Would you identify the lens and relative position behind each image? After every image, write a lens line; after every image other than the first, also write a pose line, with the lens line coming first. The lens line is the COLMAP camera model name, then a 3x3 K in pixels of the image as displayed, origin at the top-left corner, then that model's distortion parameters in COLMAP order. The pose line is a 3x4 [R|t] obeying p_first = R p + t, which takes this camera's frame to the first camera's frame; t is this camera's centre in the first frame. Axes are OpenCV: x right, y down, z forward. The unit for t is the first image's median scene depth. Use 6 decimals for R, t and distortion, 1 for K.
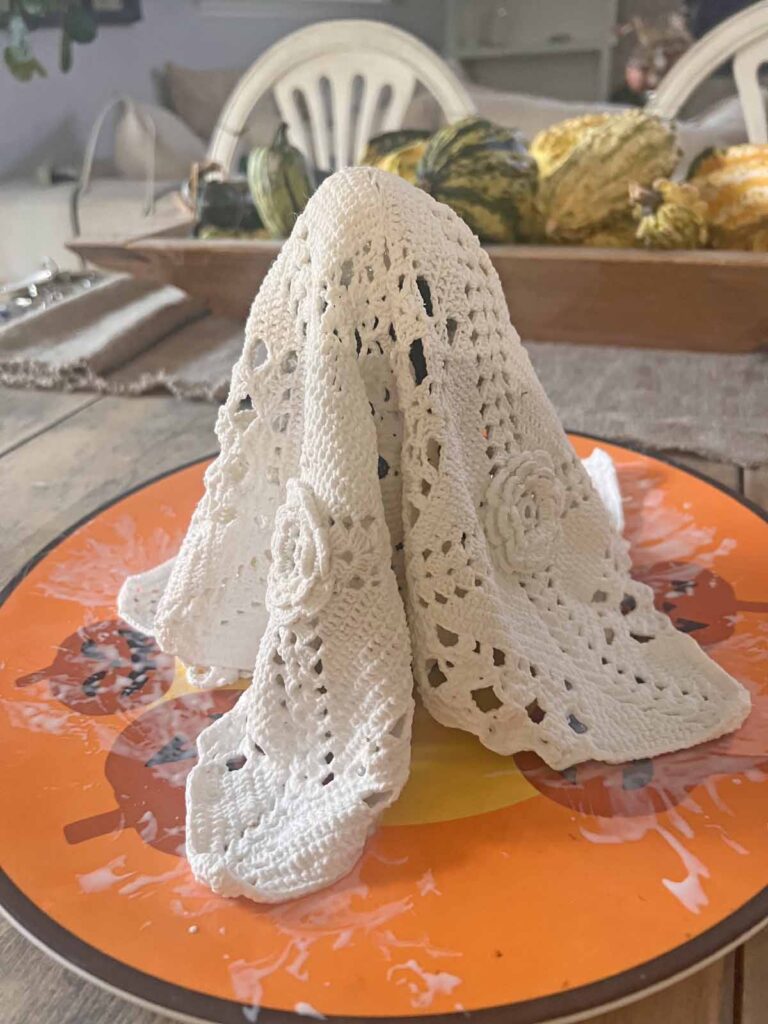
lens RADIAL K [[779.5, 0, 386.9], [0, 779.5, 516.1], [0, 0, 1]] dist [0.019279, -0.032572]
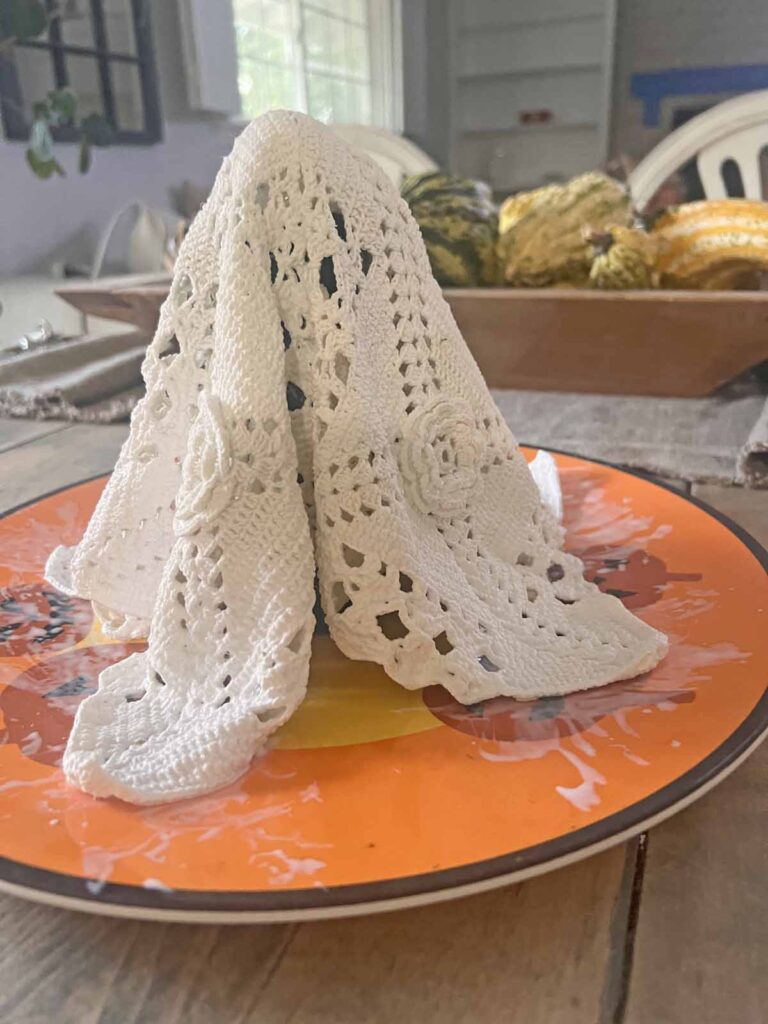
lens RADIAL K [[779.5, 0, 378.6], [0, 779.5, 522.0], [0, 0, 1]] dist [0.019279, -0.032572]
pose [[0.999504, 0.029741, -0.010399, 0.113326], [-0.030883, 0.990156, -0.136519, 0.231719], [0.006236, 0.136773, 0.990583, 0.018238]]
